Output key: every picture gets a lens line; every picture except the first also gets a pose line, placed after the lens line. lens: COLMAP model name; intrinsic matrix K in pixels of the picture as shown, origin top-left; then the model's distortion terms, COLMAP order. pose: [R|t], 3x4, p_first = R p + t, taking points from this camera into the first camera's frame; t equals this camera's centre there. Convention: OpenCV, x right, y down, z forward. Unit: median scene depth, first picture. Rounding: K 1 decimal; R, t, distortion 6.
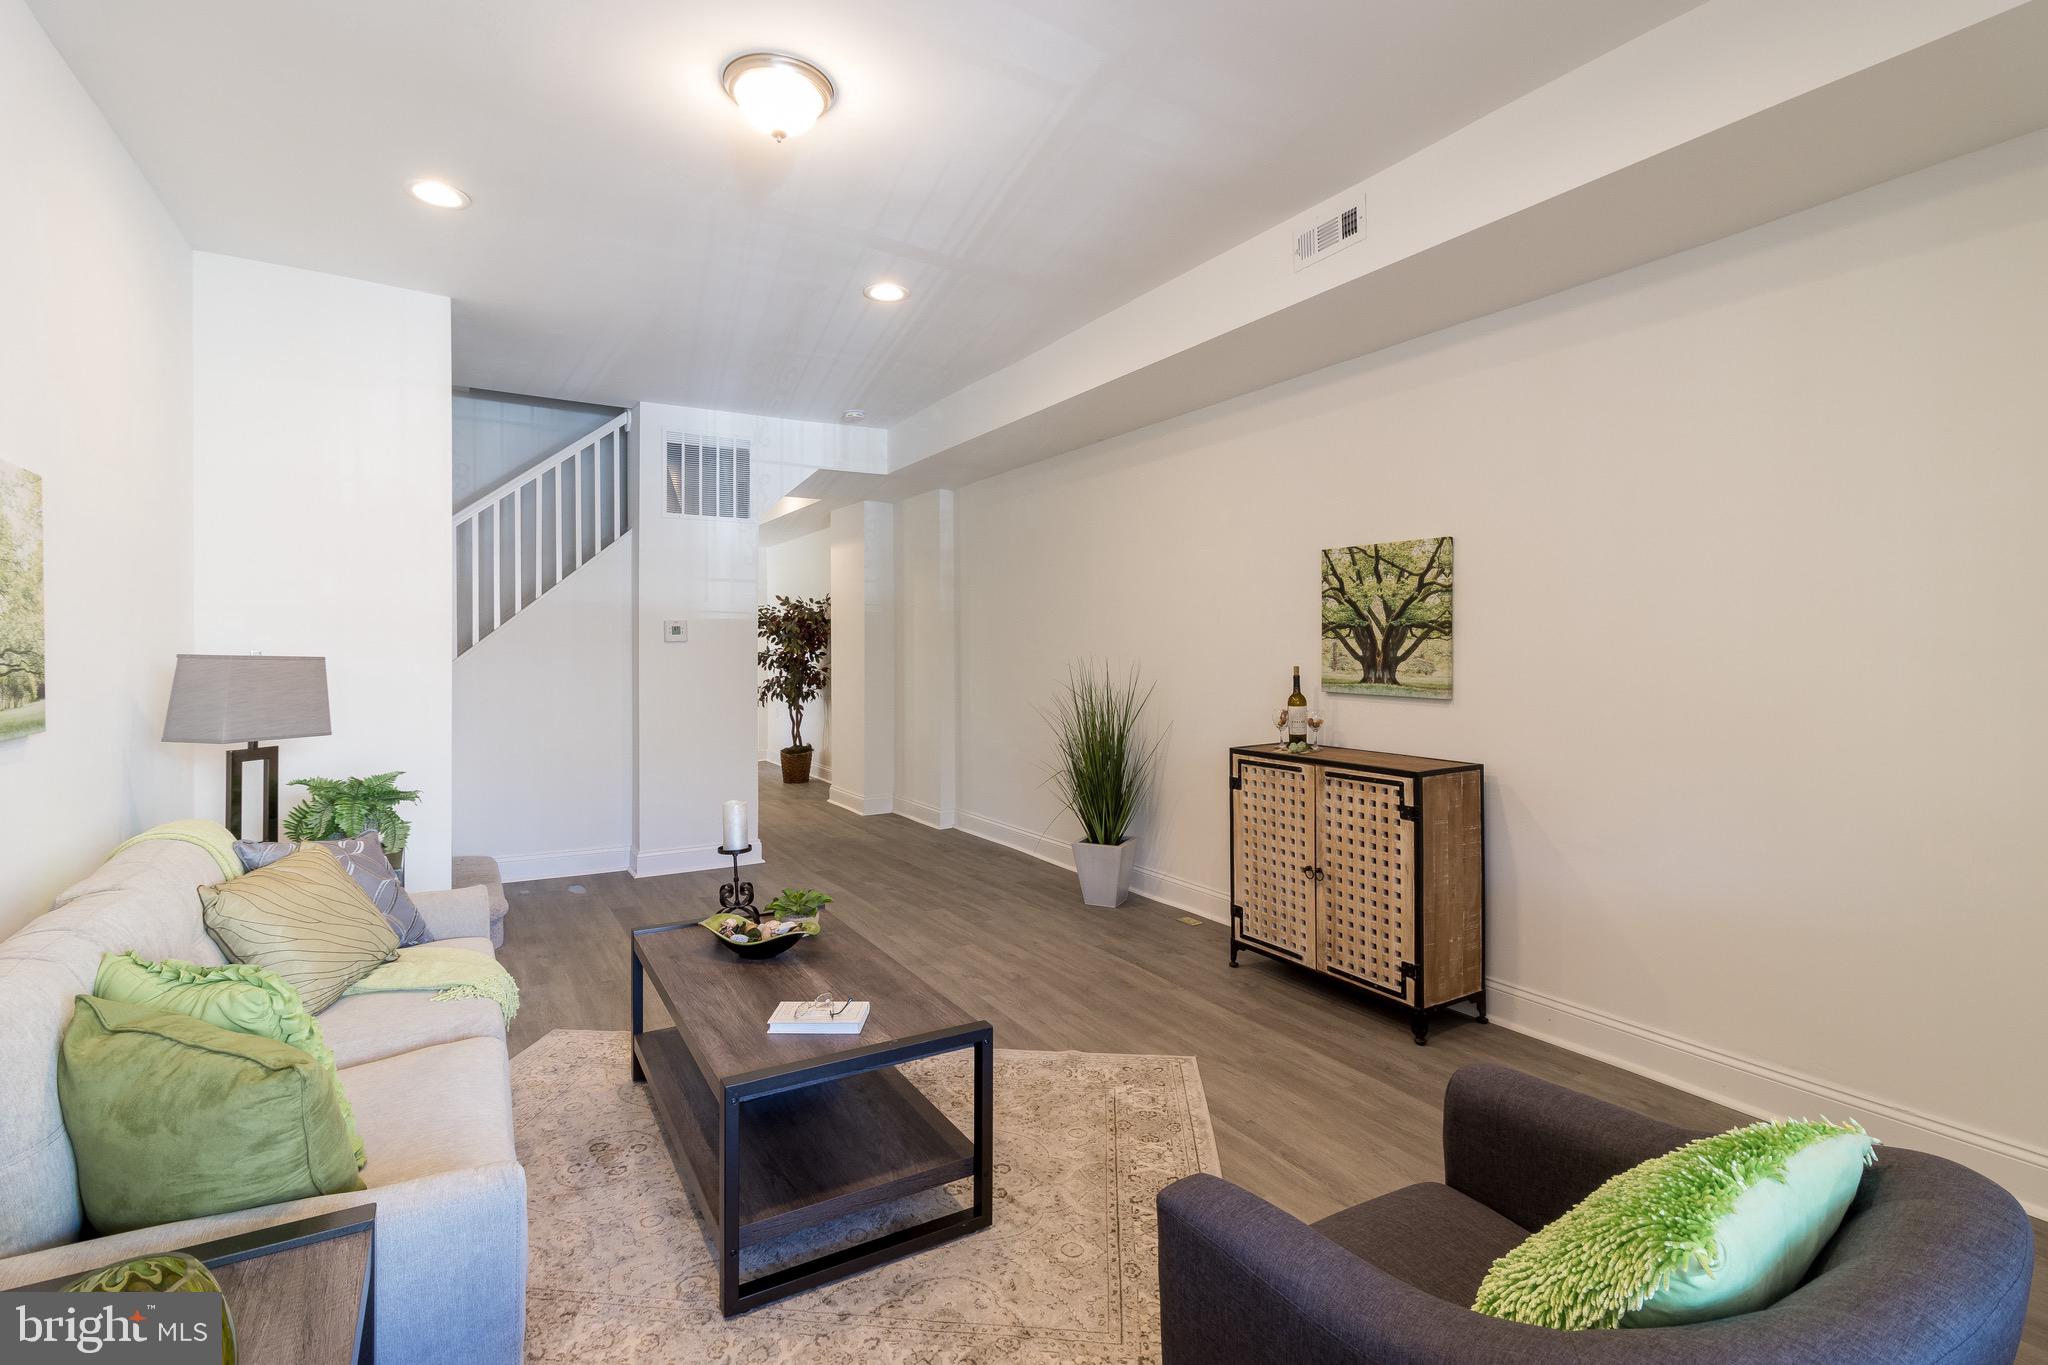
lens RADIAL K [[948.0, 0, 1033.9], [0, 948.0, 654.5], [0, 0, 1]] dist [-0.001326, 0.001305]
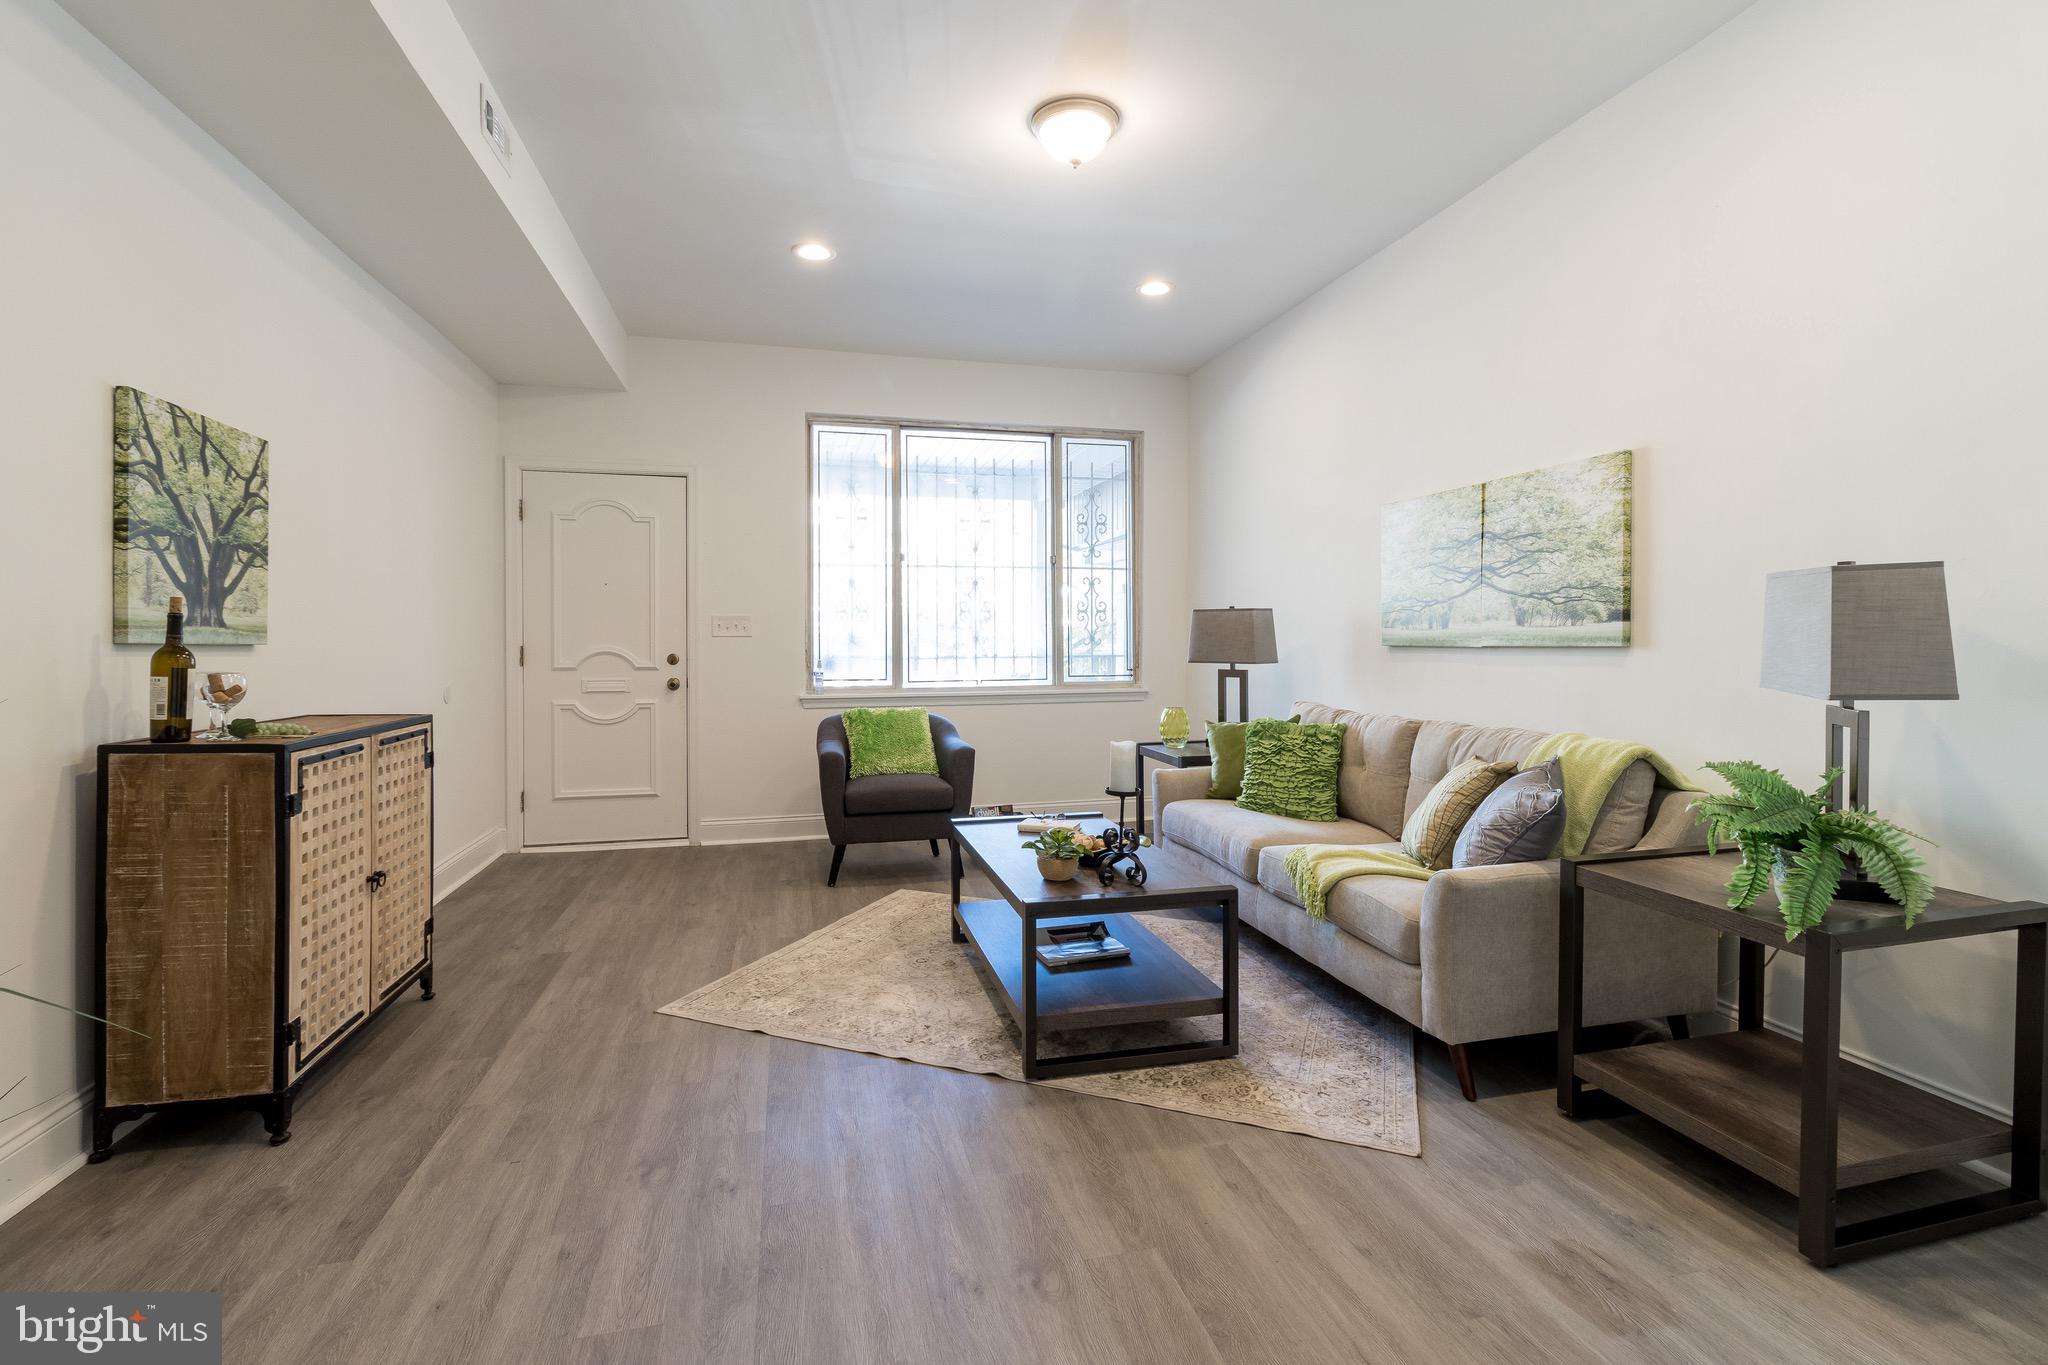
lens RADIAL K [[948.0, 0, 1030.2], [0, 948.0, 640.2], [0, 0, 1]] dist [-0.001326, 0.001305]
pose [[-0.955686, 0.000793, 0.294388, -0.398381], [0.002398, 0.999984, 0.005092, 0.039453], [-0.294379, 0.005572, -0.955672, 1.517706]]
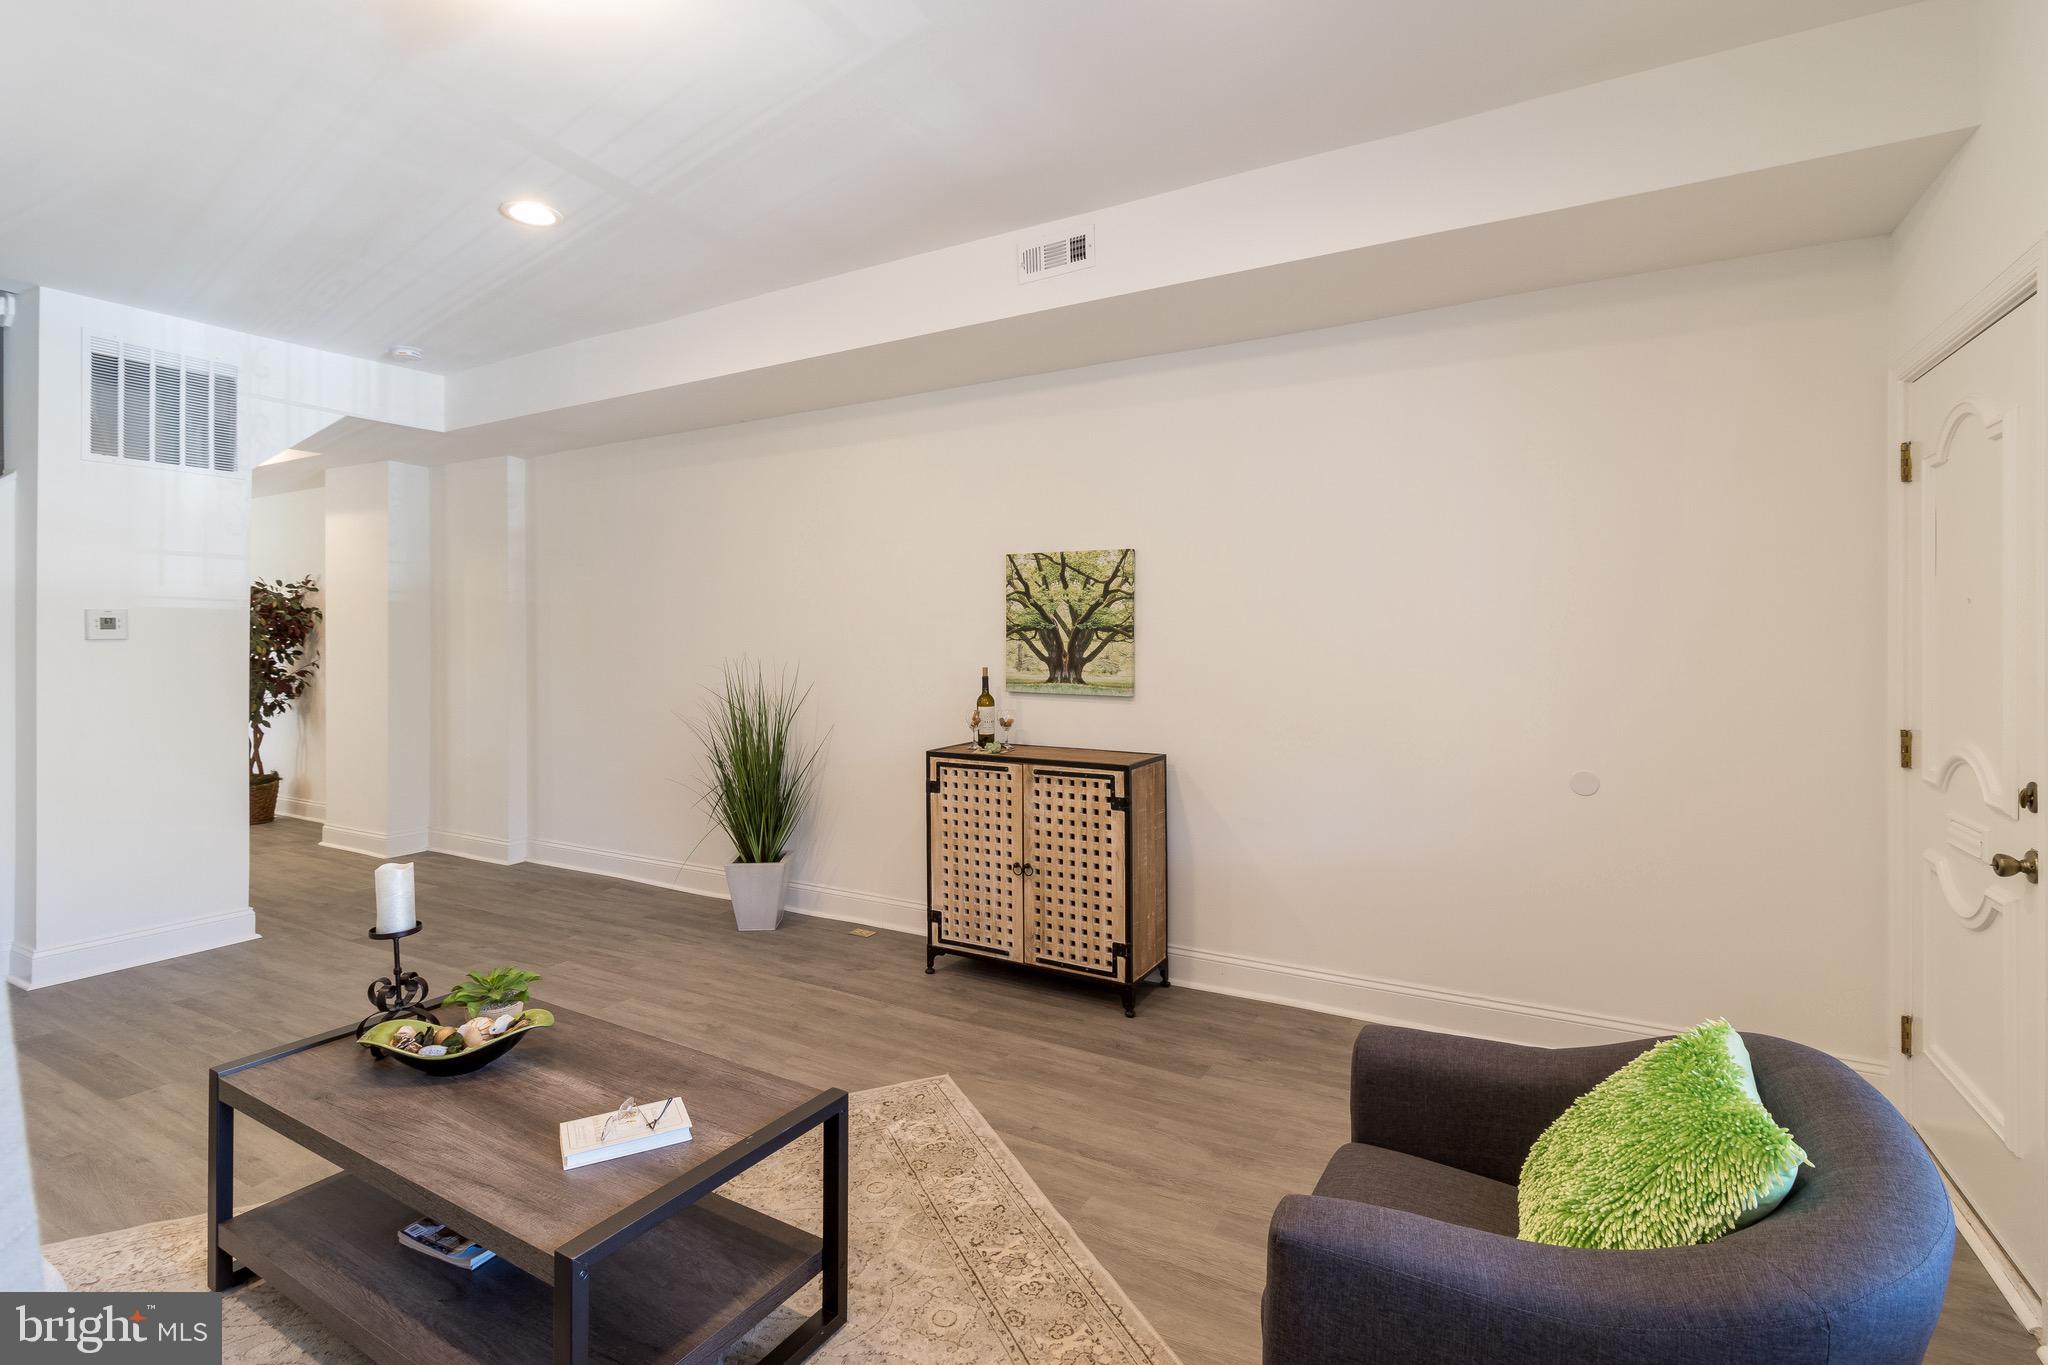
lens RADIAL K [[948.0, 0, 1039.0], [0, 948.0, 641.1], [0, 0, 1]] dist [-0.001326, 0.001305]
pose [[0.873161, 0.001269, 0.487430, -0.186409], [0.002283, 0.999975, -0.006693, -0.009962], [-0.487426, 0.006957, 0.873137, 0.088721]]
